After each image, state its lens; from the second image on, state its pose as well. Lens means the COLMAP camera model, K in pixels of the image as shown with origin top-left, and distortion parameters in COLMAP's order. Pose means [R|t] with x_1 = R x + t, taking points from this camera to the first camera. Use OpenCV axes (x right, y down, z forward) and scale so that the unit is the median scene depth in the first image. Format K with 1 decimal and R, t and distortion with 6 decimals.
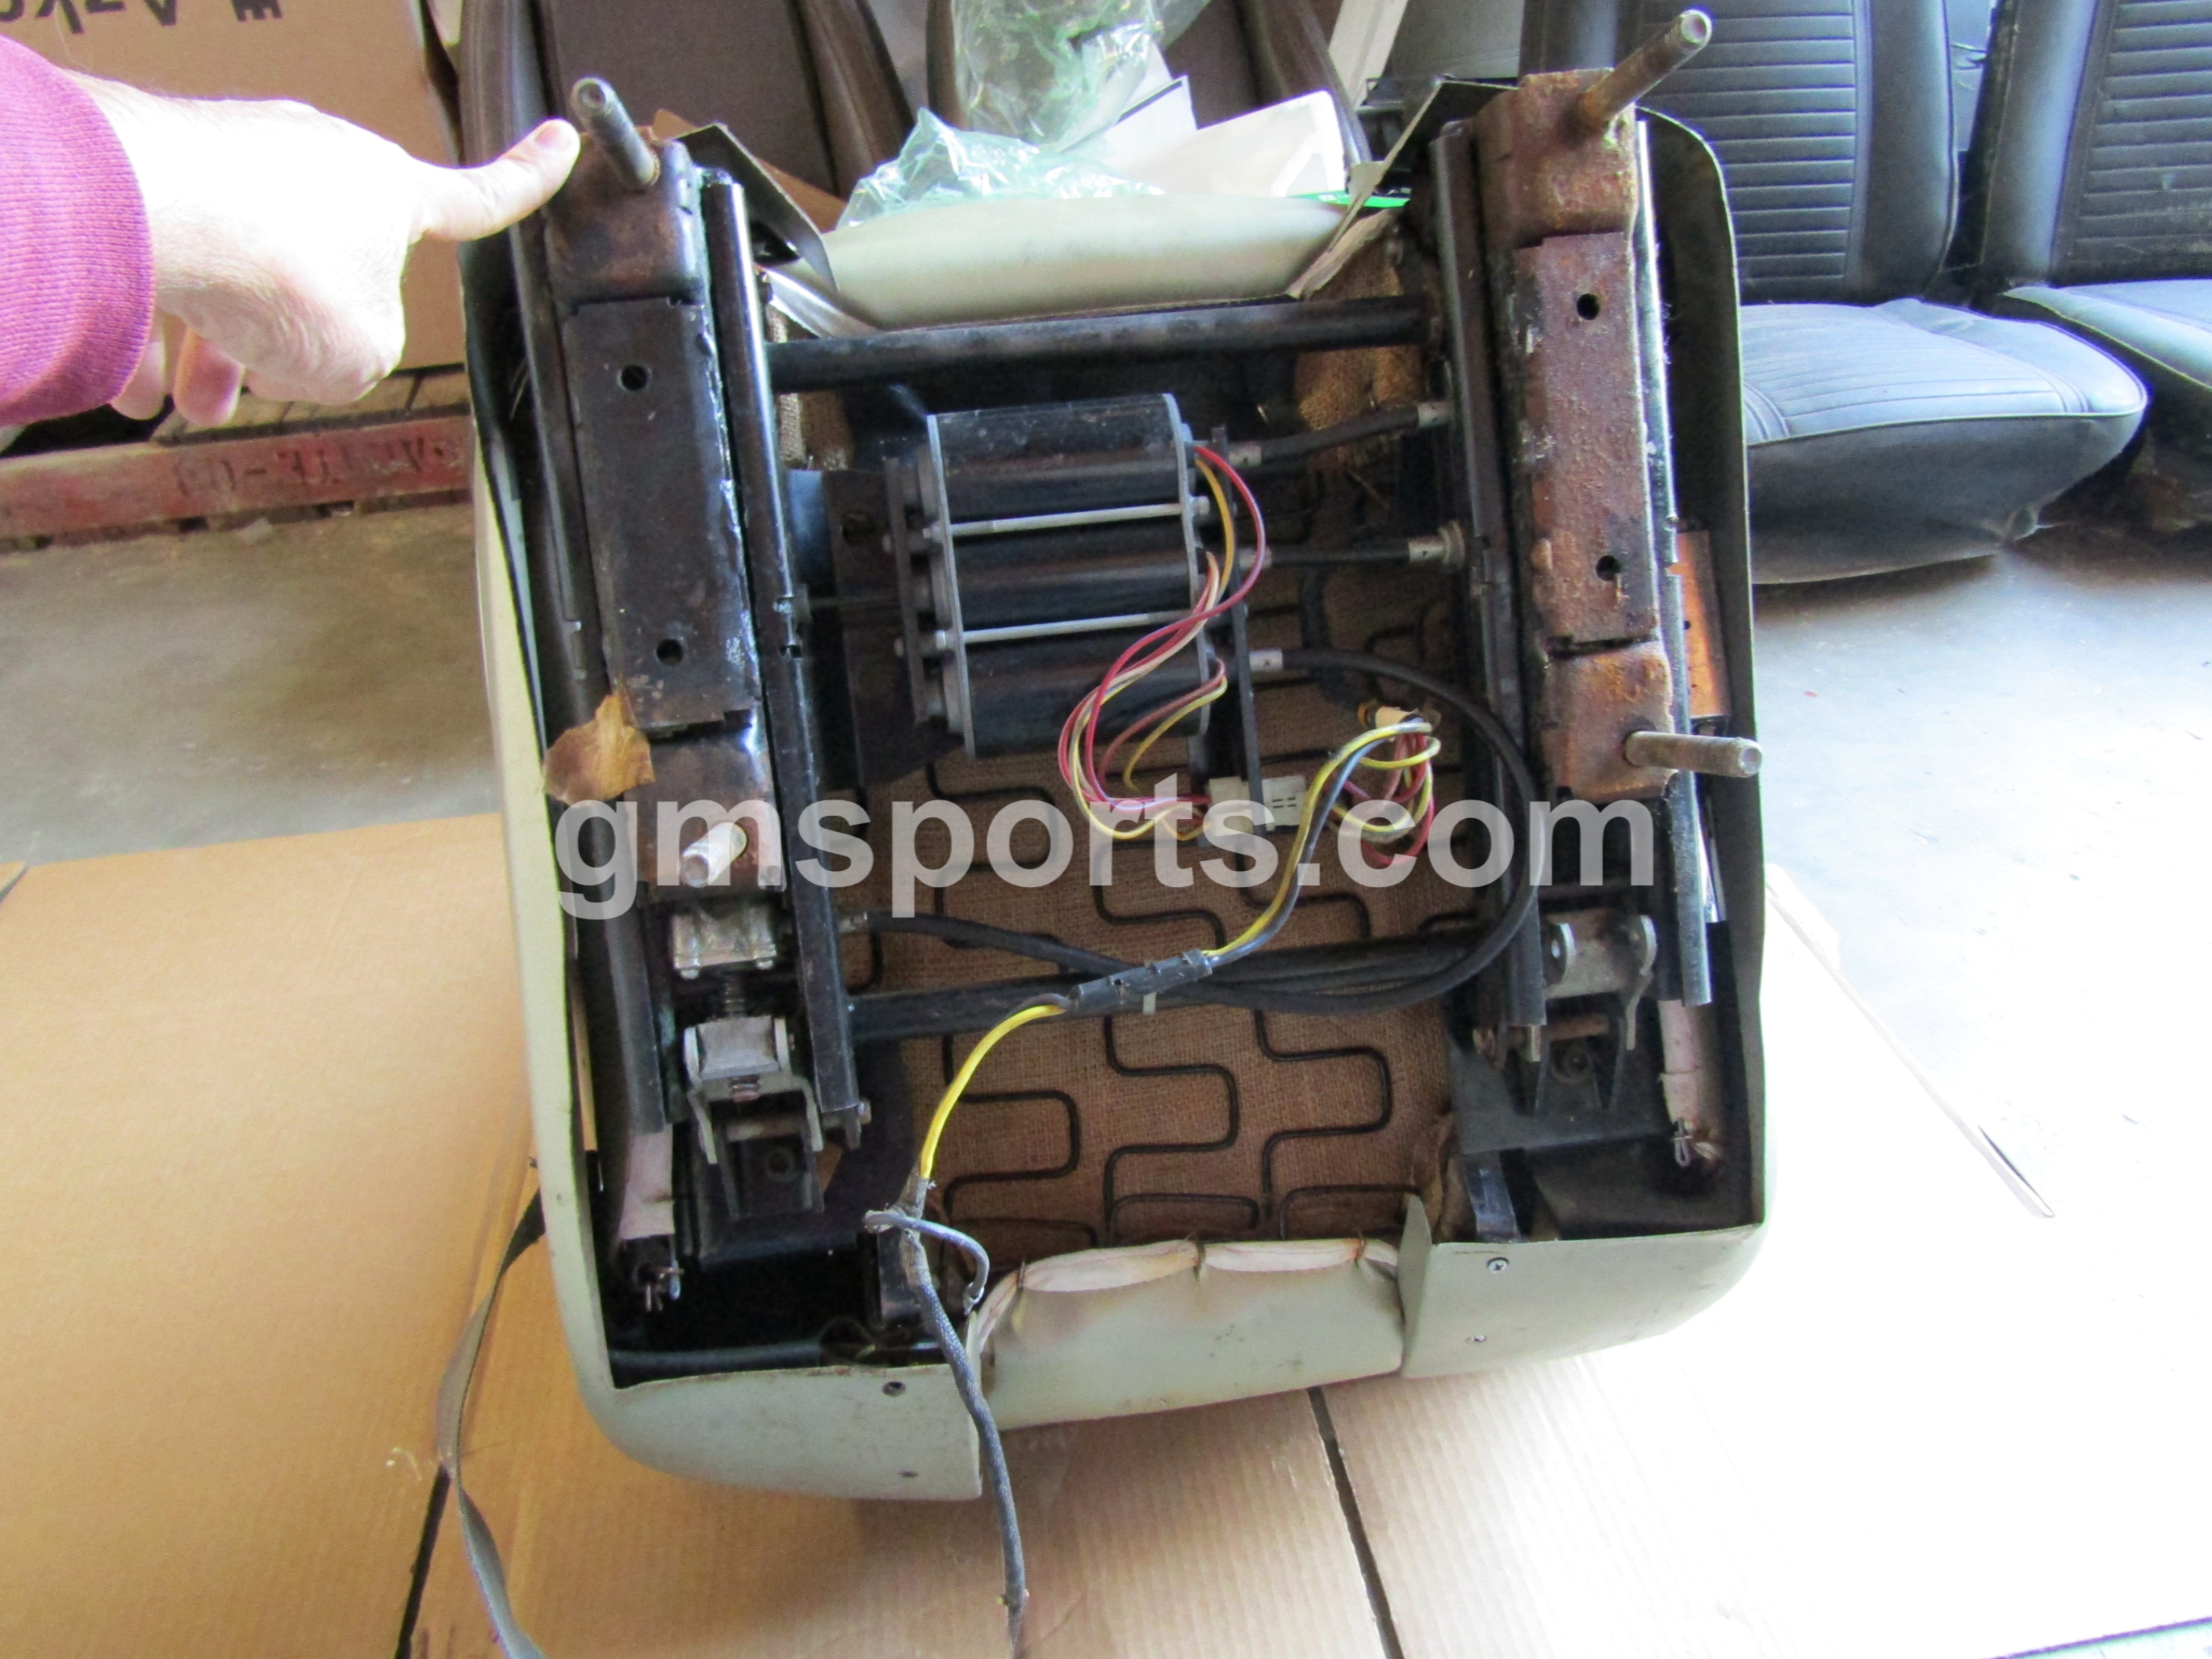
lens RADIAL K [[1618.9, 0, 1132.7], [0, 1618.9, 826.7], [0, 0, 1]] dist [-0.007449, -0.003395]
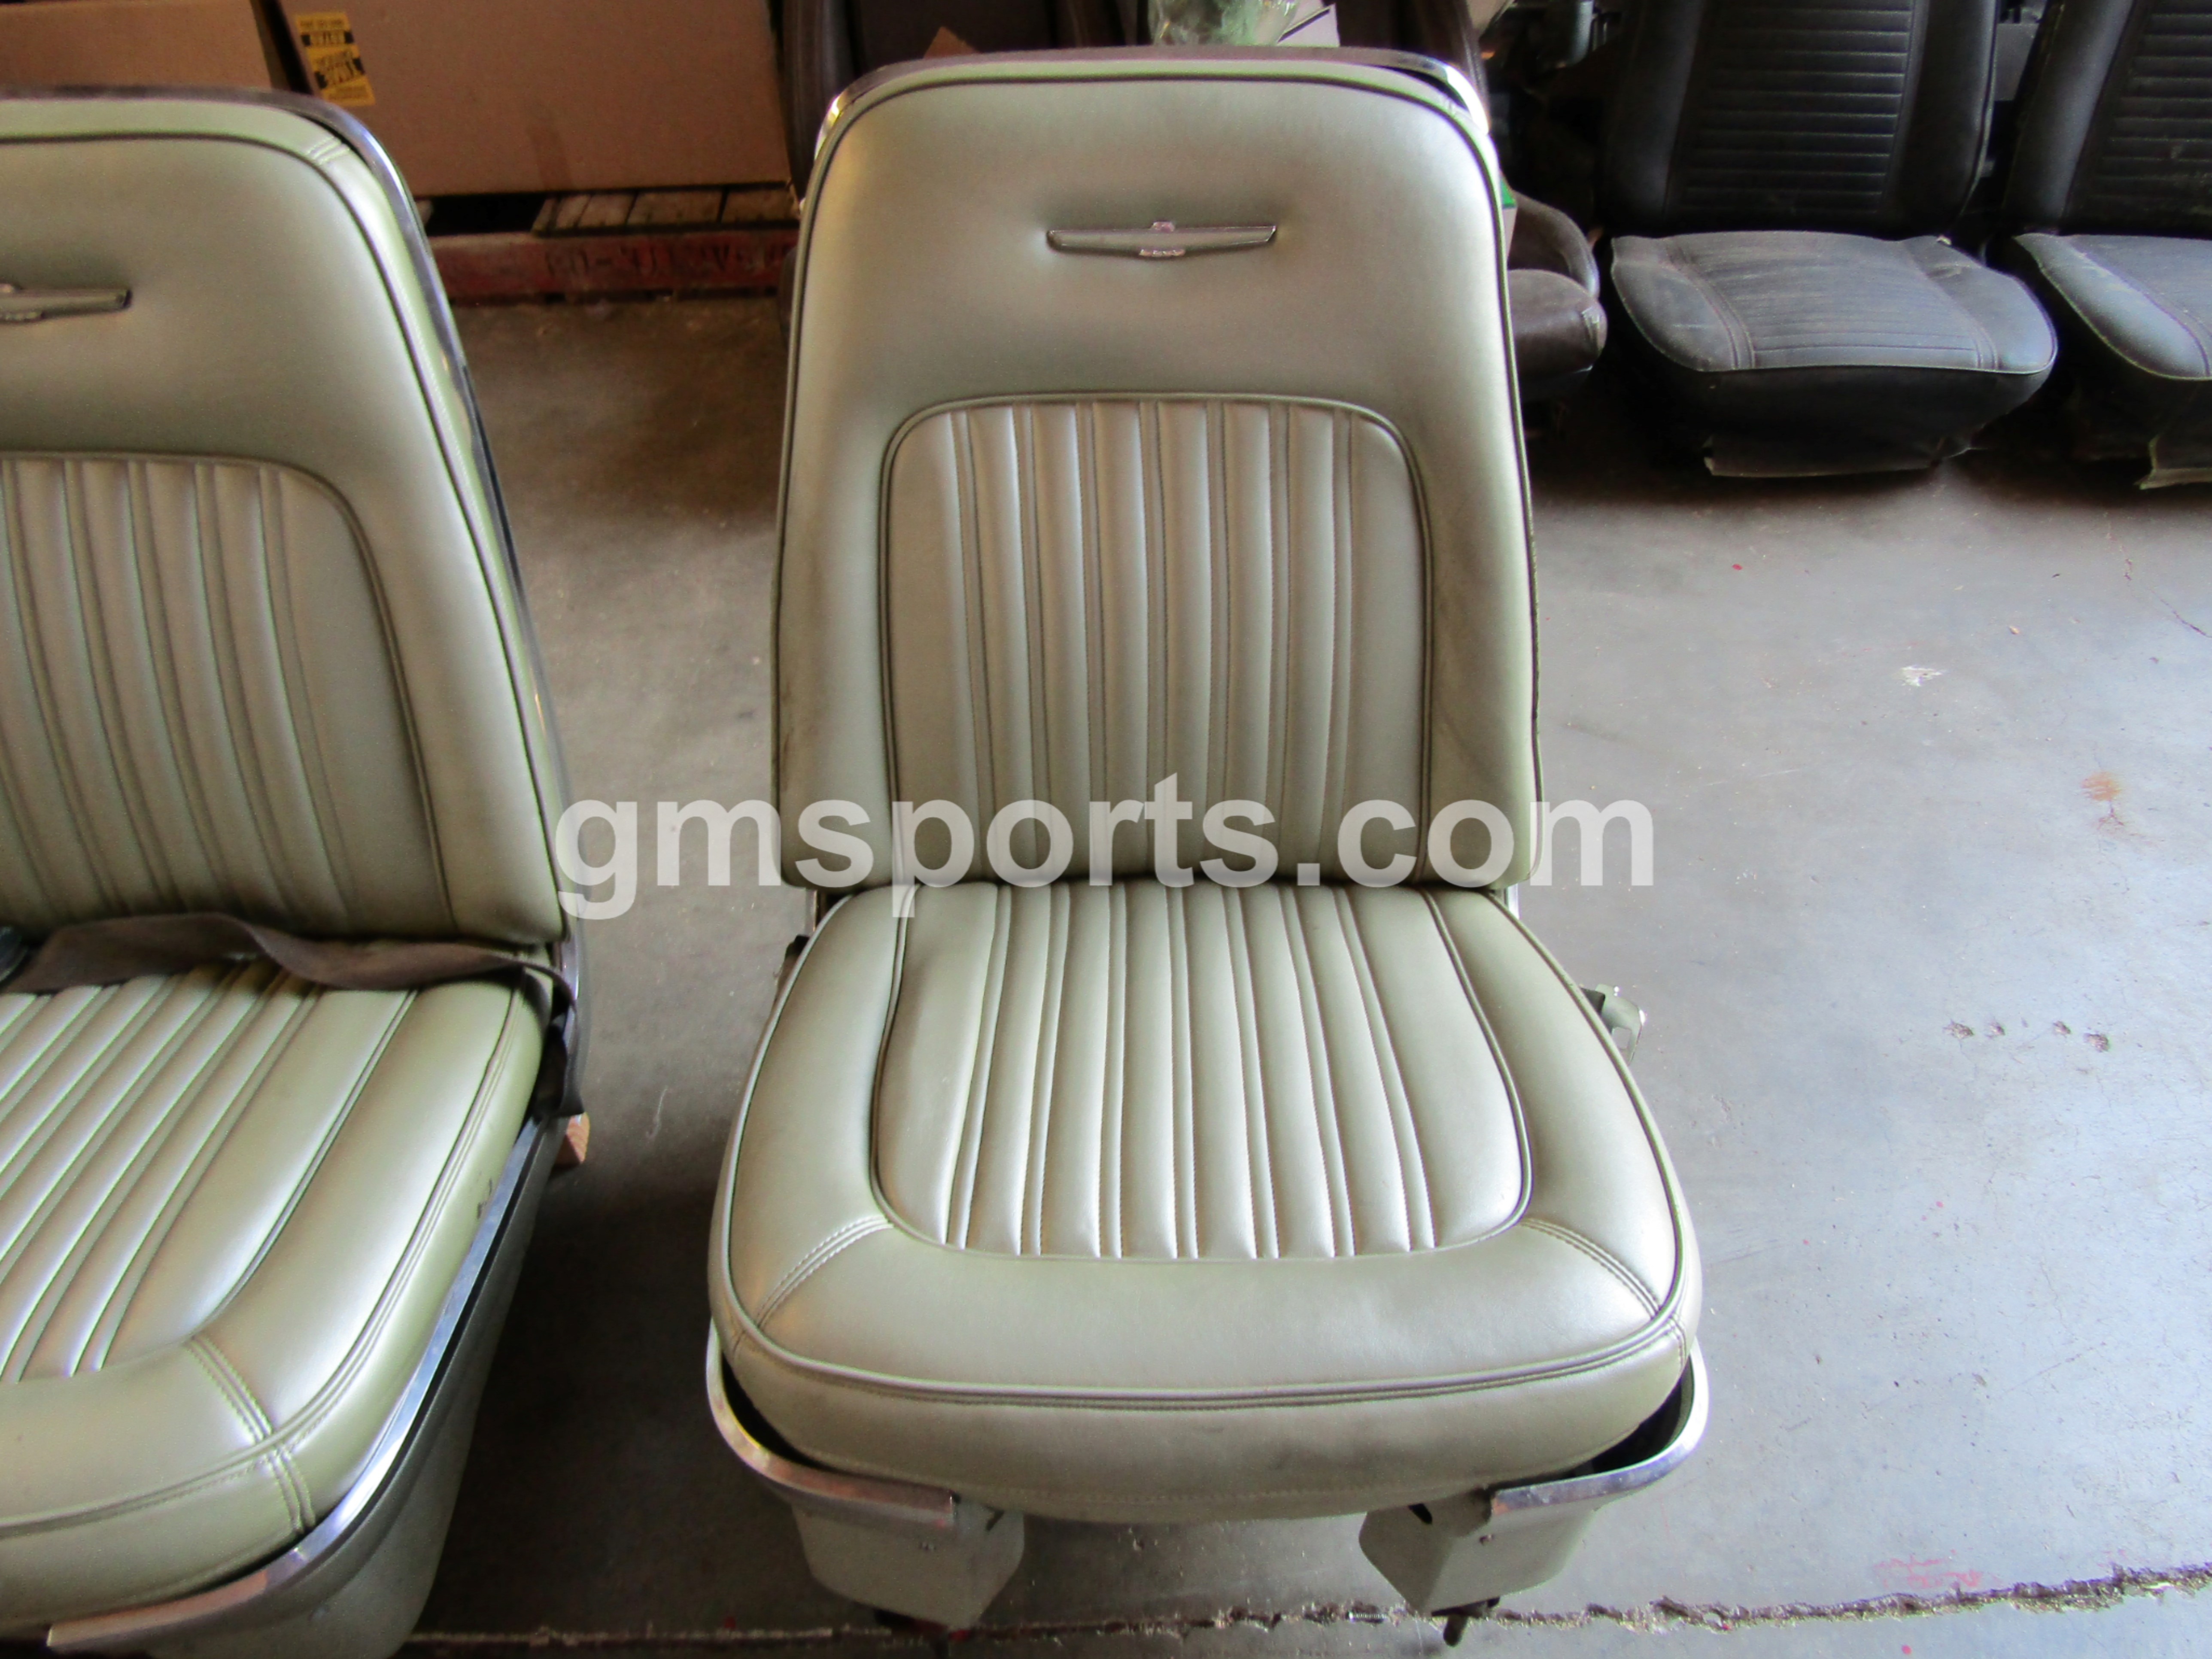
lens RADIAL K [[1635.3, 0, 1106.0], [0, 1635.3, 829.5], [0, 0, 1]] dist [0.001251, -0.004366]
pose [[0.986925, 0.122855, -0.104334, 0.056883], [-0.104858, 0.980996, 0.163251, -0.028060], [0.122407, -0.150176, 0.981052, -0.336005]]
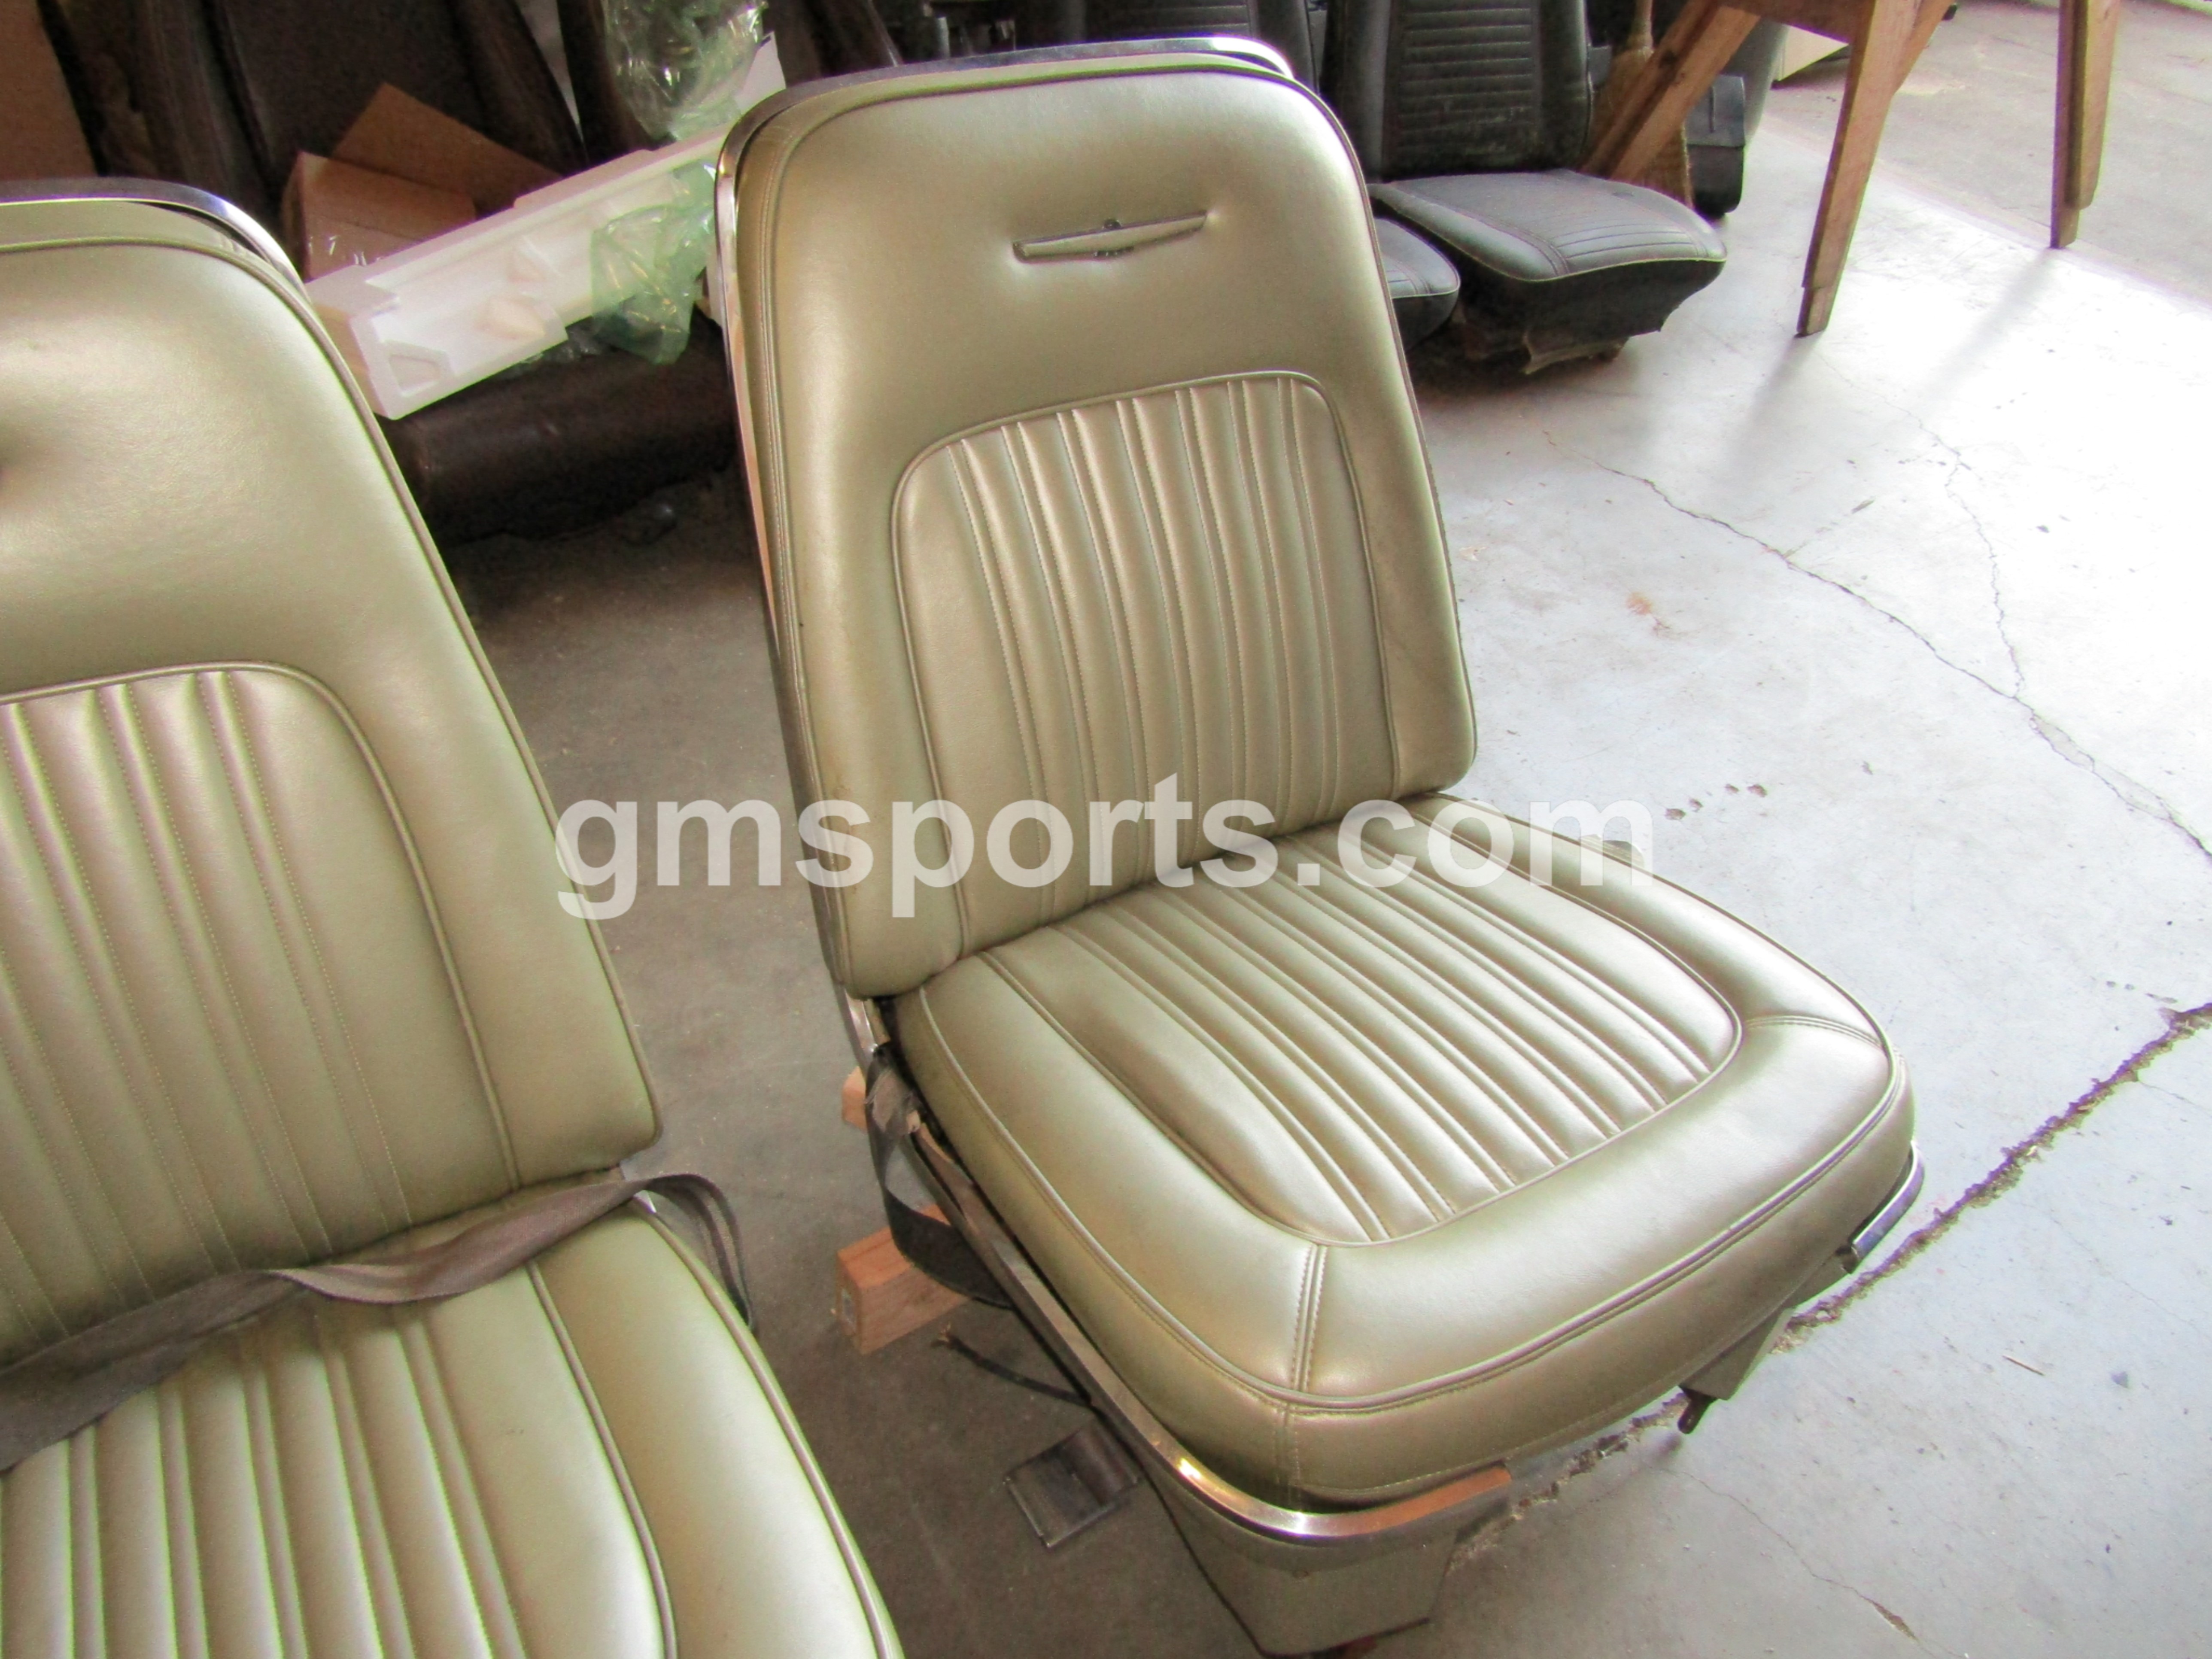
lens RADIAL K [[1618.9, 0, 1132.7], [0, 1618.9, 826.7], [0, 0, 1]] dist [-0.007449, -0.003395]
pose [[0.919450, -0.172107, 0.353539, -0.233258], [0.126062, 0.980684, 0.149560, -0.020832], [-0.372451, -0.092945, 0.923386, -0.281302]]
